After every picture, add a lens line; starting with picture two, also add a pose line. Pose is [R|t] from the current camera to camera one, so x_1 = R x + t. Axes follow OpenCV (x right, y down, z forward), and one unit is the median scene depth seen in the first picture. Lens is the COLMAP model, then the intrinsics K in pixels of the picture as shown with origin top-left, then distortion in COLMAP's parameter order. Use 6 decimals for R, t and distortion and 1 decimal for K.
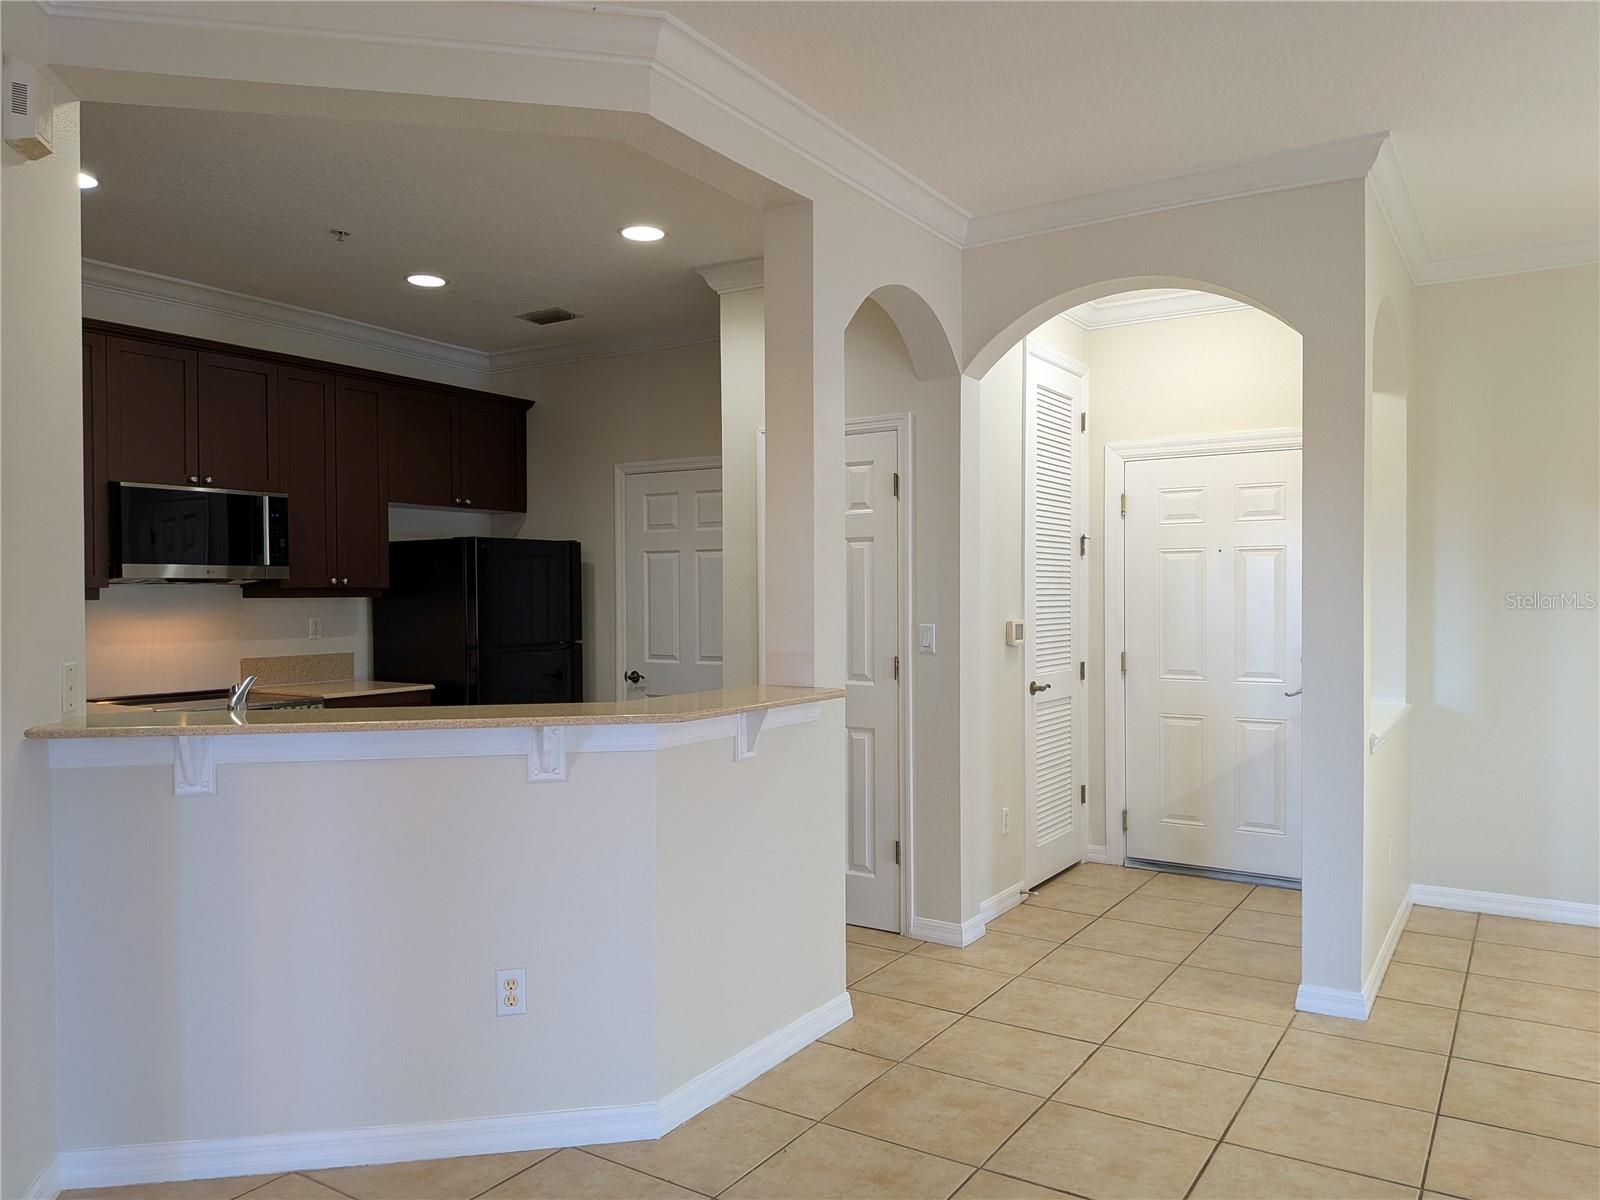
lens RADIAL K [[1149.9, 0, 805.1], [0, 1149.9, 597.3], [0, 0, 1]] dist [0.048334, -0.073406]
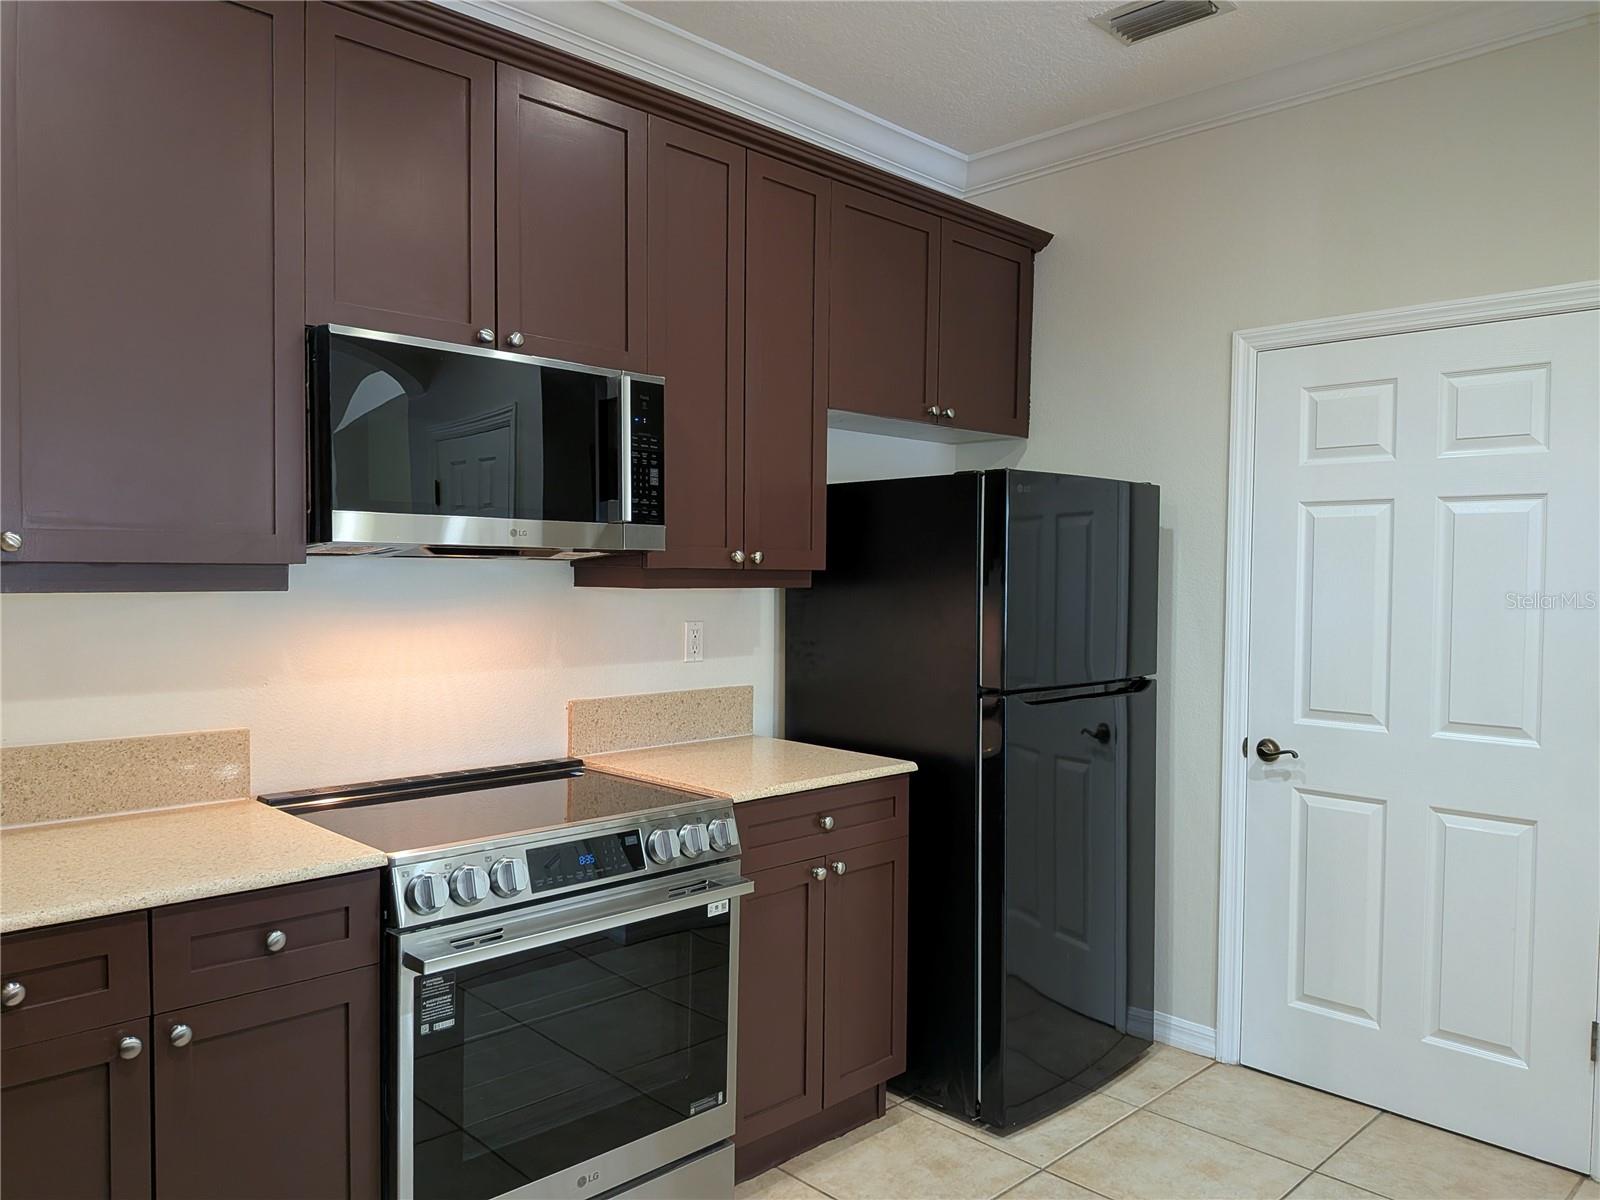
lens RADIAL K [[1149.9, 0, 815.4], [0, 1149.9, 613.9], [0, 0, 1]] dist [0.048334, -0.073406]
pose [[0.976527, 0.023803, -0.214075, -0.288048], [-0.016630, 0.999240, 0.035247, -0.007682], [0.214752, -0.030859, 0.976181, 0.555108]]
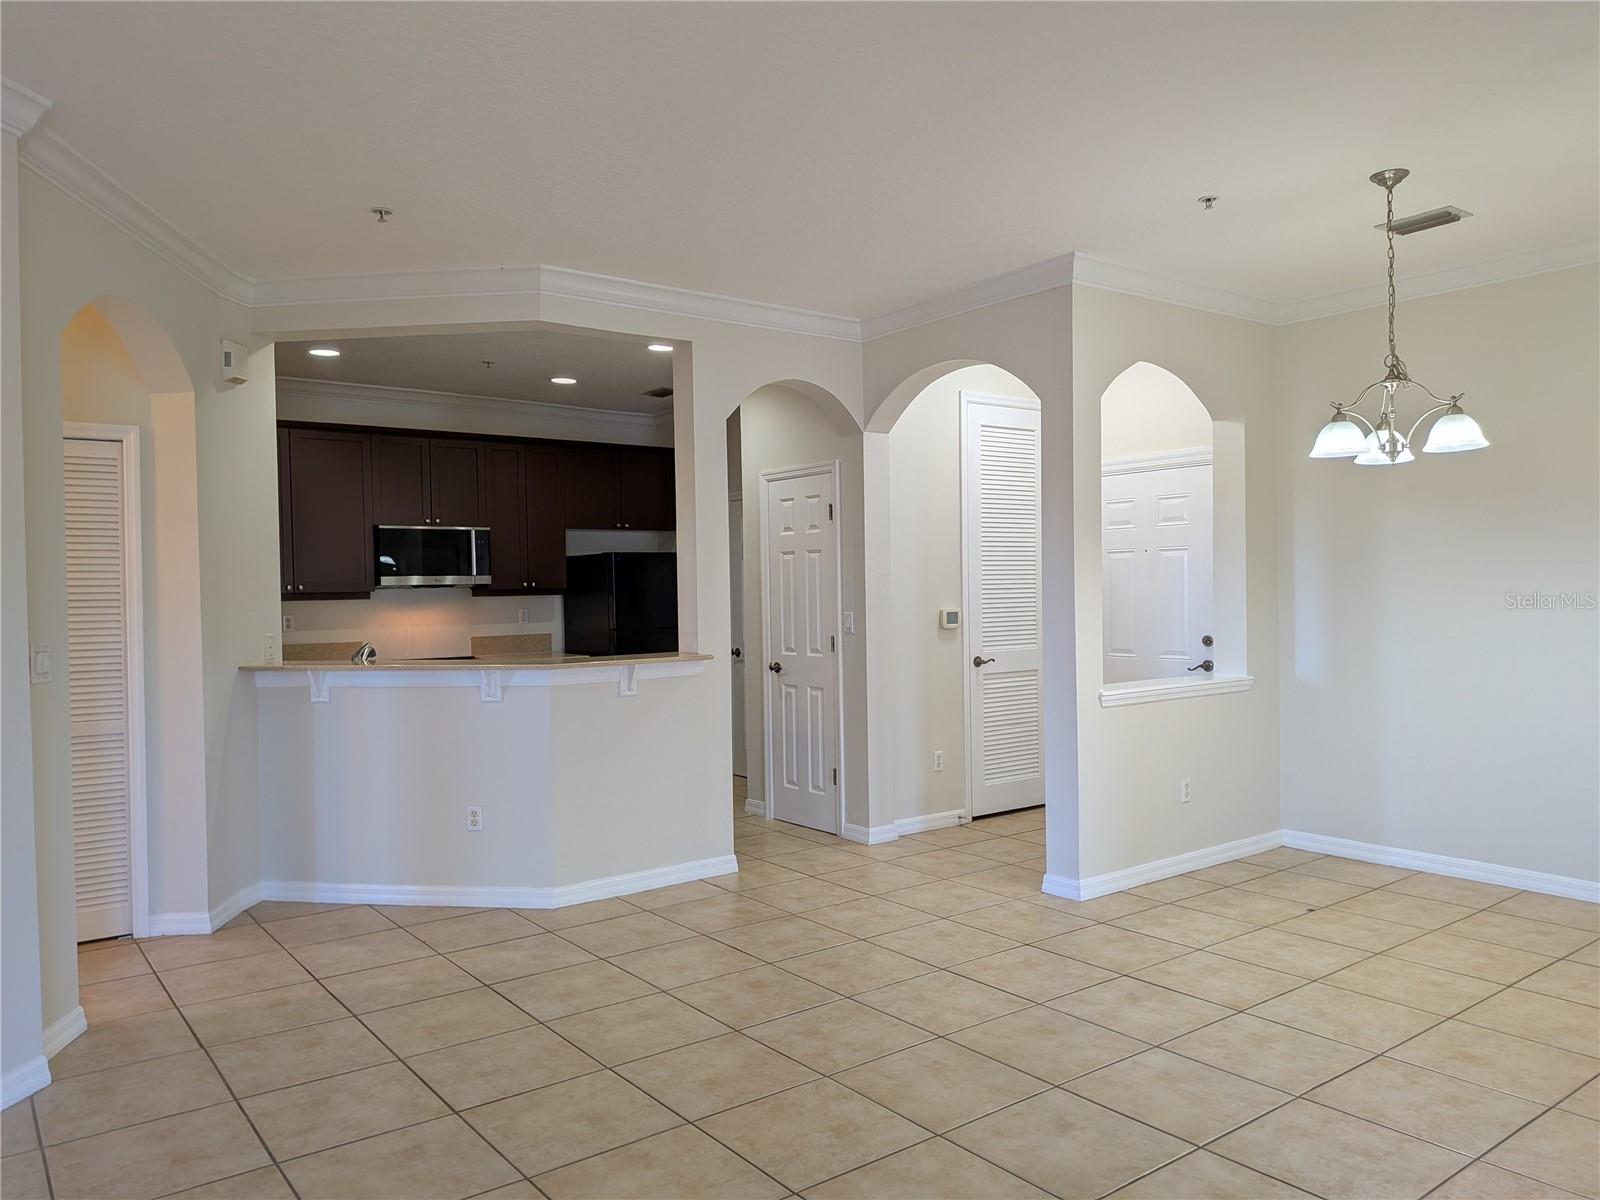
lens RADIAL K [[1149.9, 0, 804.1], [0, 1149.9, 591.4], [0, 0, 1]] dist [0.048334, -0.073406]
pose [[0.939847, -0.010195, -0.341443, 0.466993], [0.011846, 0.999926, 0.002751, -0.005561], [0.341389, -0.006630, 0.939899, -0.282654]]
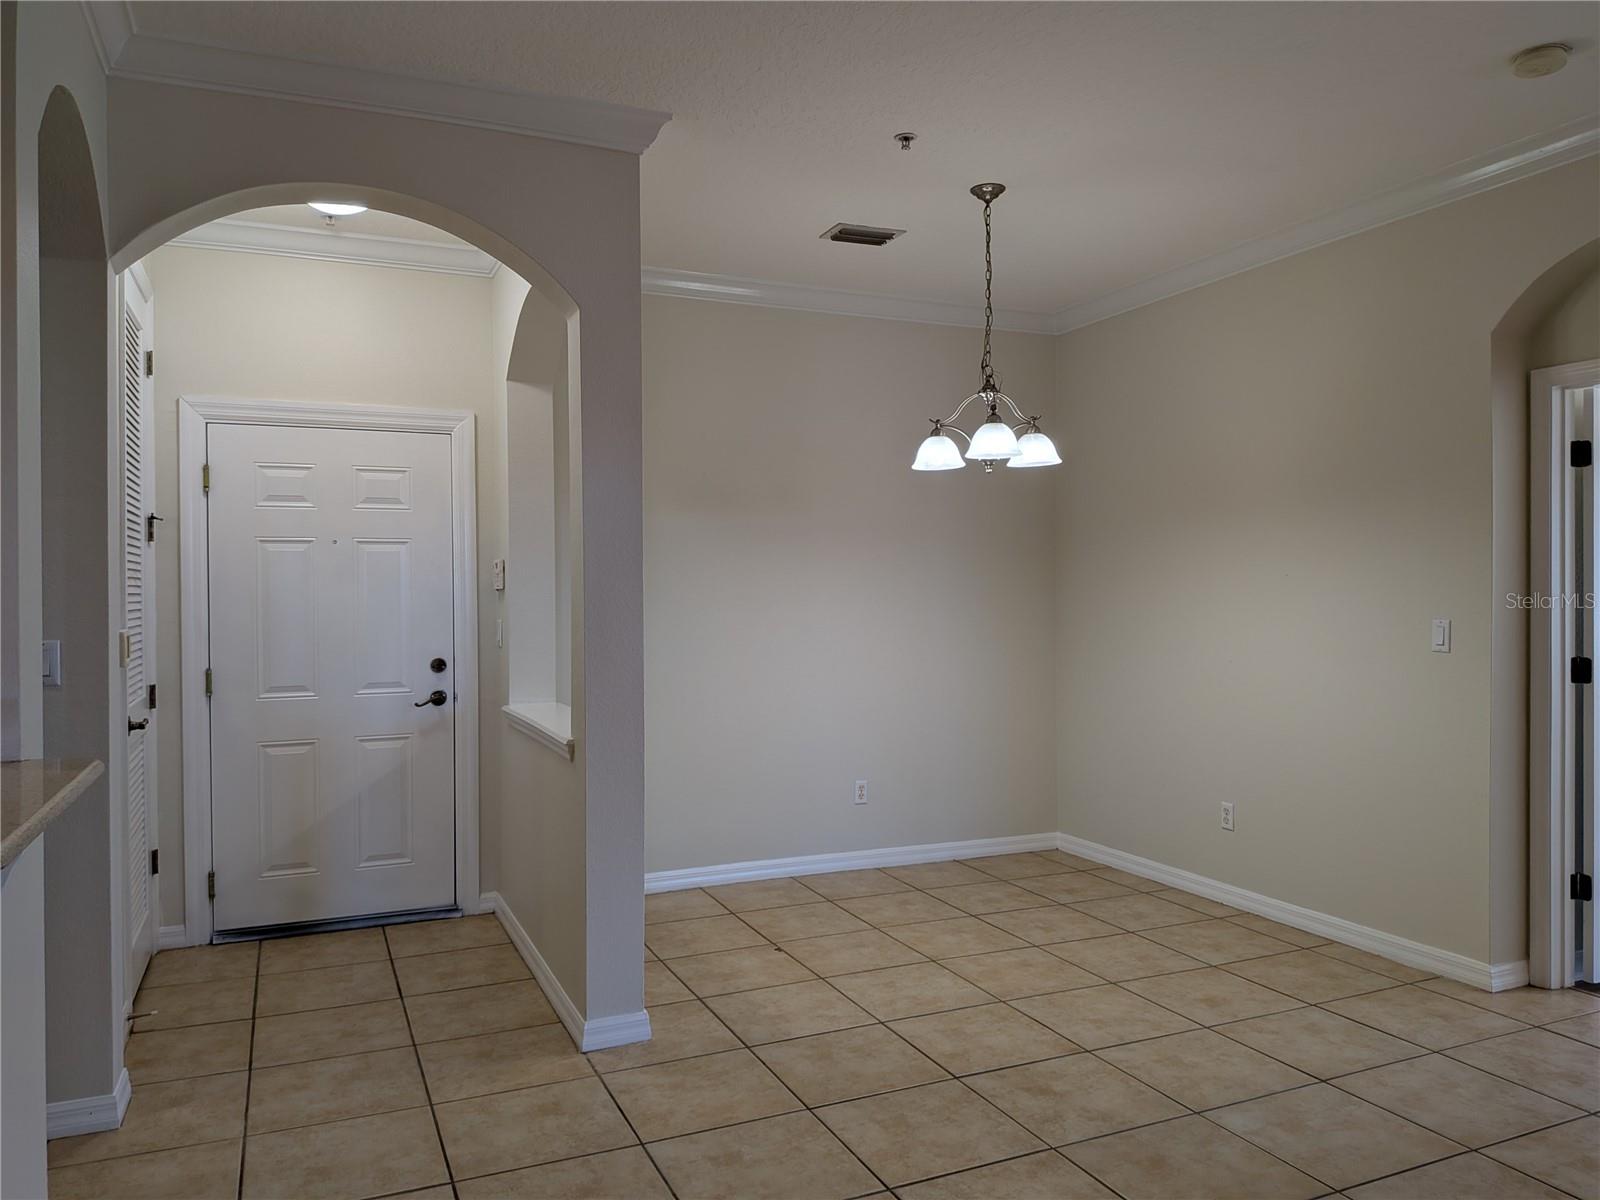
lens RADIAL K [[1149.9, 0, 813.9], [0, 1149.9, 589.1], [0, 0, 1]] dist [0.048334, -0.073406]
pose [[0.547136, 0.000529, 0.837043, -0.172546], [0.006095, 0.999971, -0.004616, 0.000382], [-0.837021, 0.007627, 0.547117, 0.261654]]
